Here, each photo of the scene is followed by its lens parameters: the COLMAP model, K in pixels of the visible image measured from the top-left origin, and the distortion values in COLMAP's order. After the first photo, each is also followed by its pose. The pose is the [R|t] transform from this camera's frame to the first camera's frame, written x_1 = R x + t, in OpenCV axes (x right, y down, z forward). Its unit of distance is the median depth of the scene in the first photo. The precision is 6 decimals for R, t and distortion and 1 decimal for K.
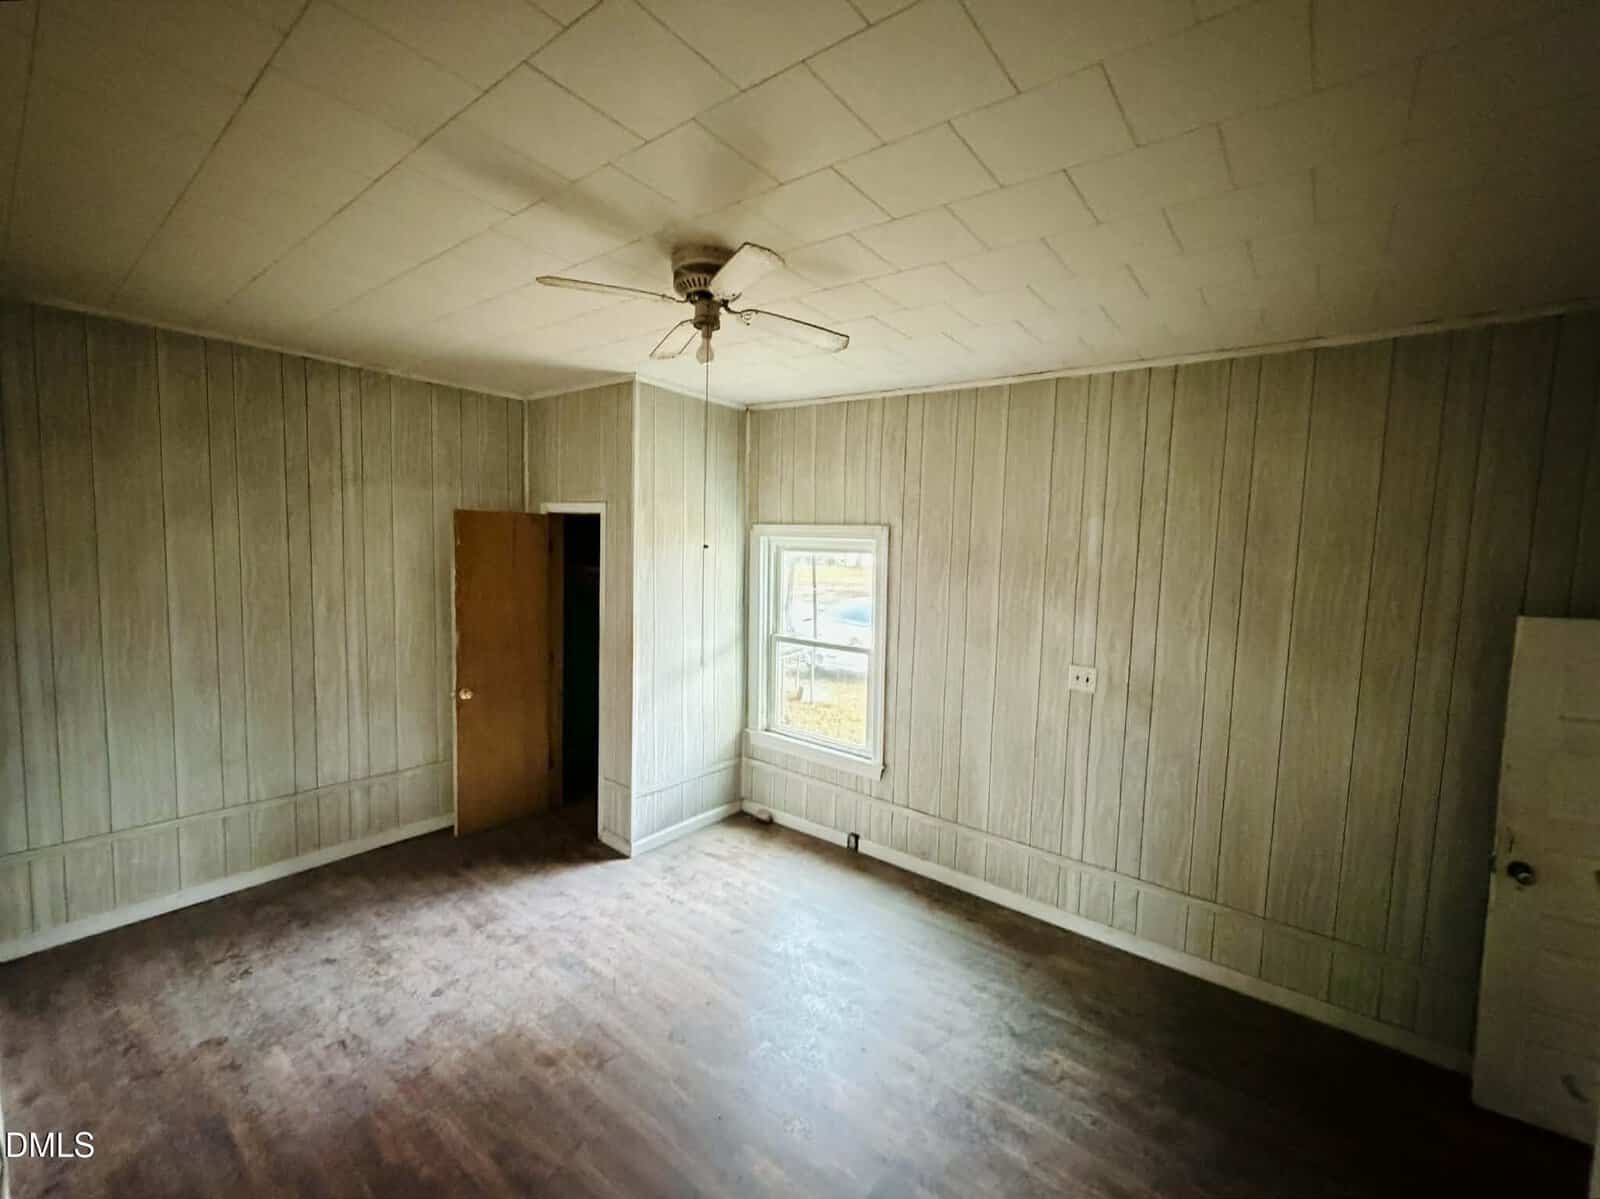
lens RADIAL K [[657.9, 0, 802.2], [0, 657.9, 598.2], [0, 0, 1]] dist [0.001998, 0.000185]
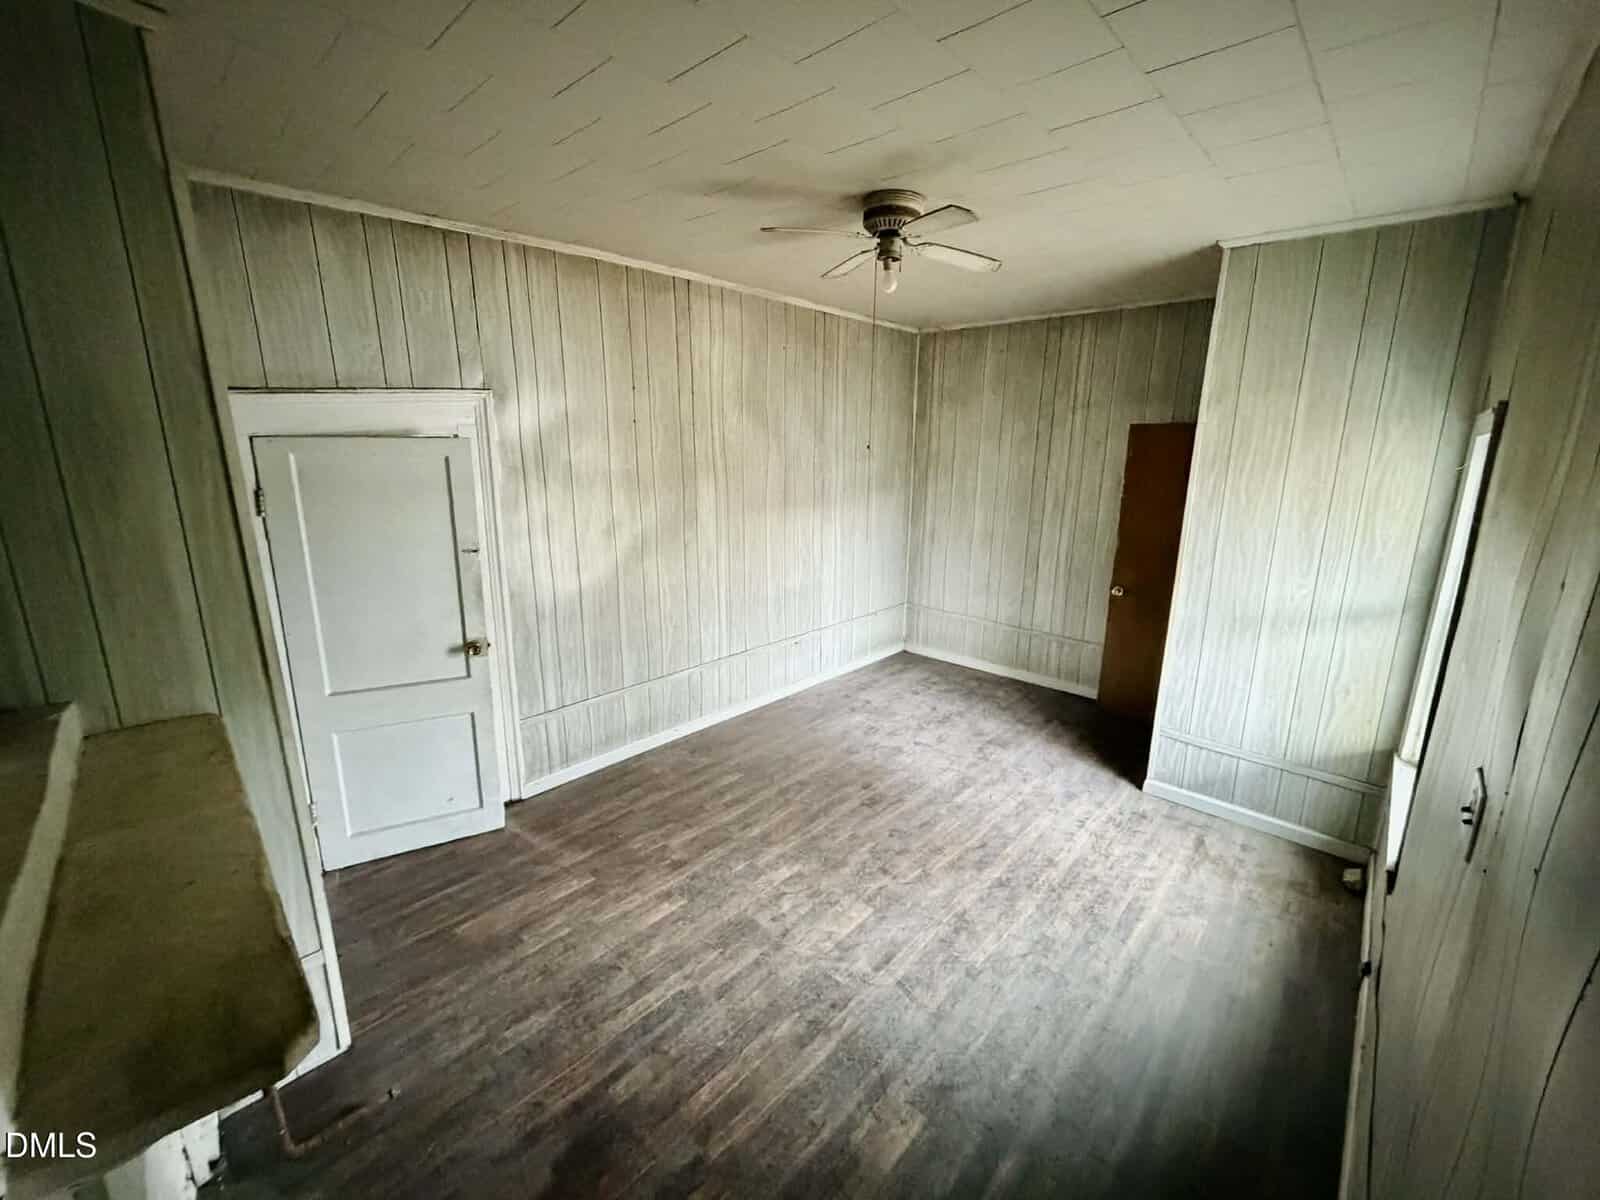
lens RADIAL K [[657.9, 0, 805.6], [0, 657.9, 596.7], [0, 0, 1]] dist [0.001998, 0.000185]
pose [[-0.077167, 0.194324, -0.977898, 0.801160], [-0.092664, 0.975179, 0.201095, -0.027334], [0.992703, 0.106133, -0.057245, 0.677454]]
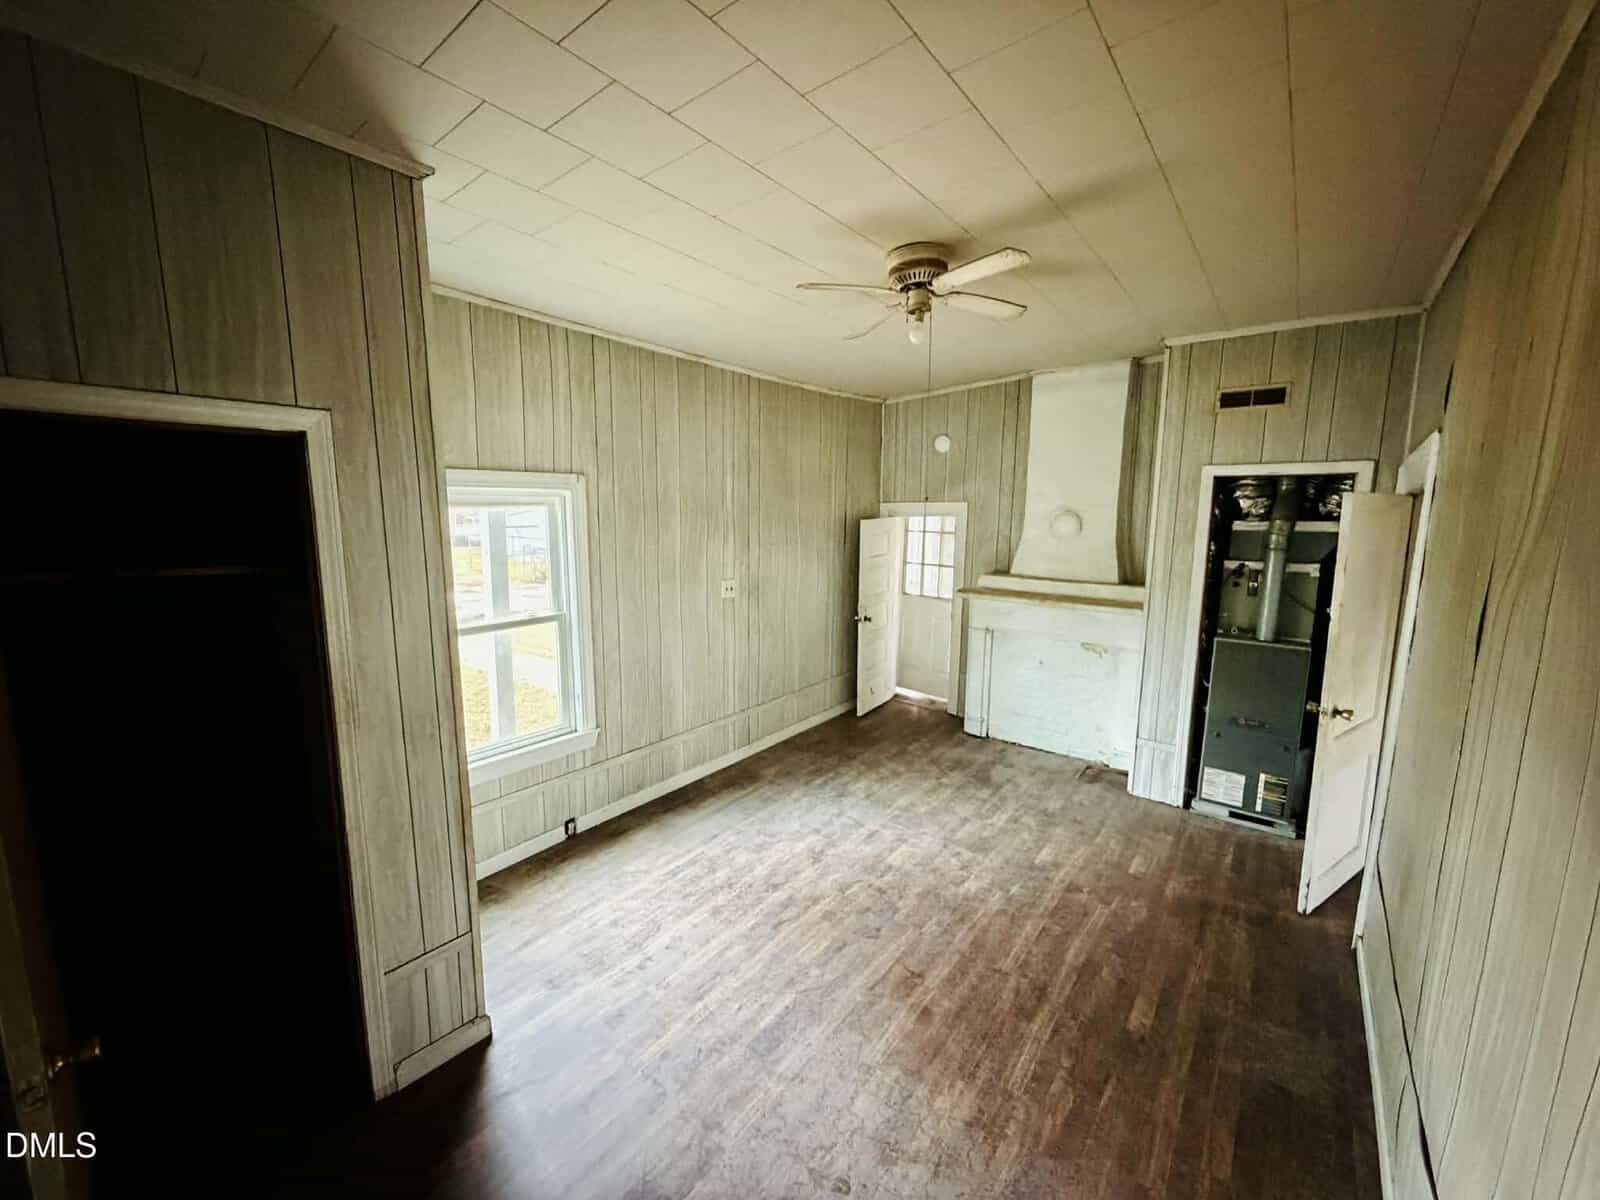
lens RADIAL K [[619.6, 0, 793.9], [0, 619.6, 595.9], [0, 0, 1]] dist [-0.002620, -0.000109]
pose [[0.017545, -0.173972, 0.984594, -0.915227], [0.082861, 0.981611, 0.171968, -0.082894], [-0.996407, 0.078568, 0.031638, 0.844248]]
